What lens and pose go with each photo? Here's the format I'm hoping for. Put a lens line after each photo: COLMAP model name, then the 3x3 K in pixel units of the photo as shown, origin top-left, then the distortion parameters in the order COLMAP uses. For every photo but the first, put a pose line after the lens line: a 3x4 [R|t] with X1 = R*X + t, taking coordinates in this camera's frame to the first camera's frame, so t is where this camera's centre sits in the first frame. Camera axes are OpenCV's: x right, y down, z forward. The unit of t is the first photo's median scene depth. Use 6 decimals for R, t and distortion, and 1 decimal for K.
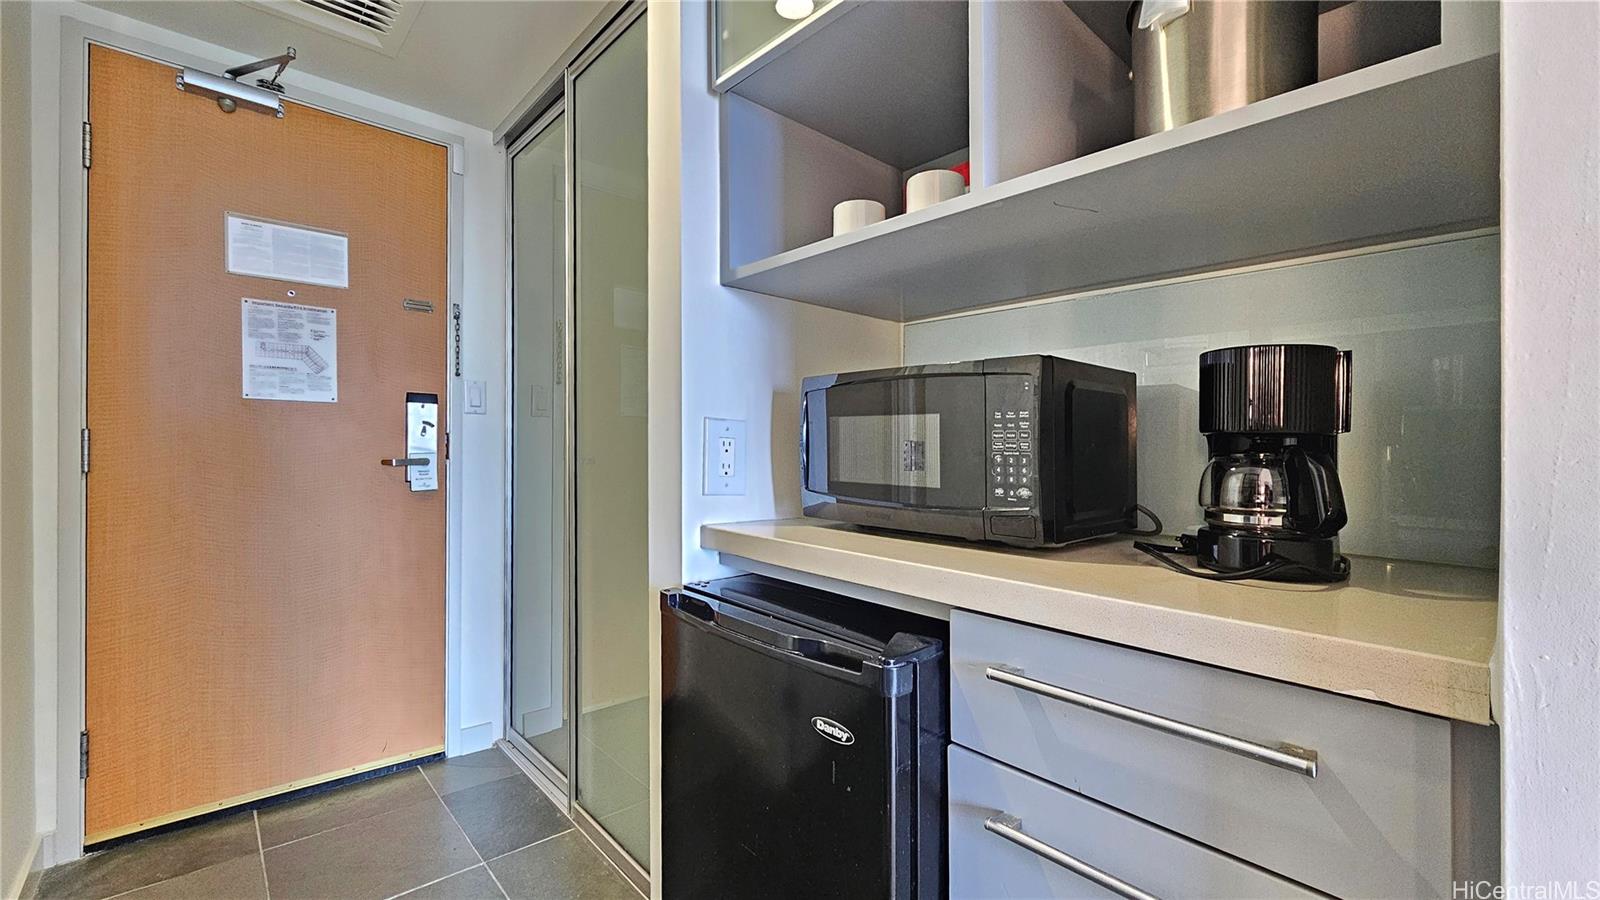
lens RADIAL K [[654.8, 0, 794.6], [0, 654.8, 448.9], [0, 0, 1]] dist [-0.001766, -0.000065]
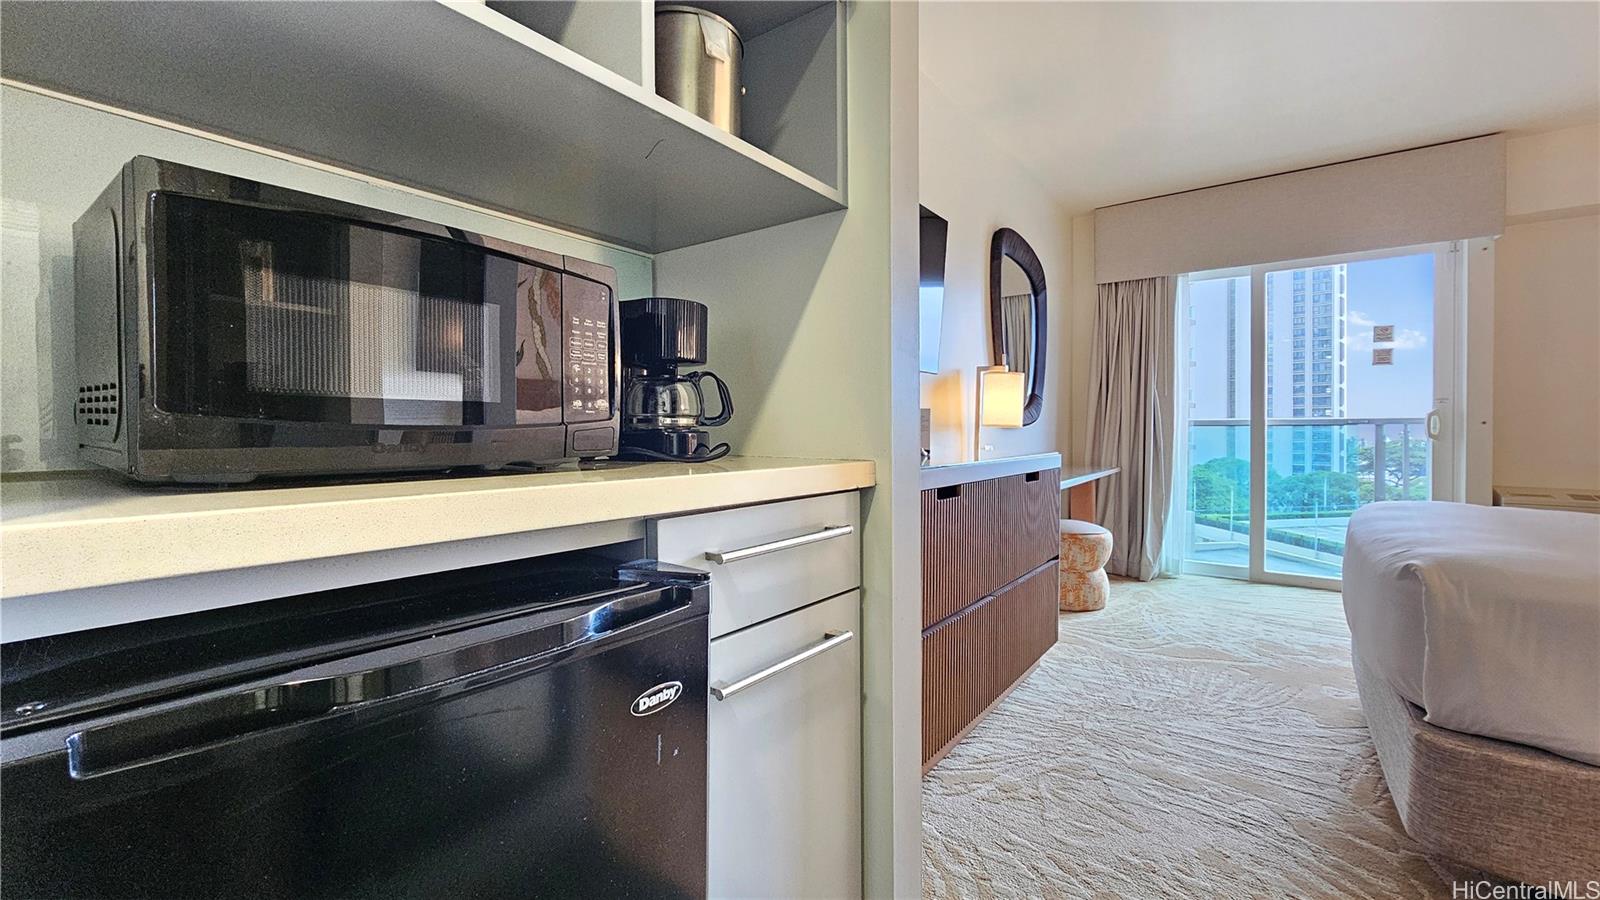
lens RADIAL K [[654.8, 0, 804.6], [0, 654.8, 425.5], [0, 0, 1]] dist [-0.001766, -0.000065]
pose [[-0.211822, -0.013393, 0.977216, -0.672677], [0.001203, 0.999902, 0.013965, 0.084997], [-0.977307, 0.004133, -0.211786, 0.902422]]
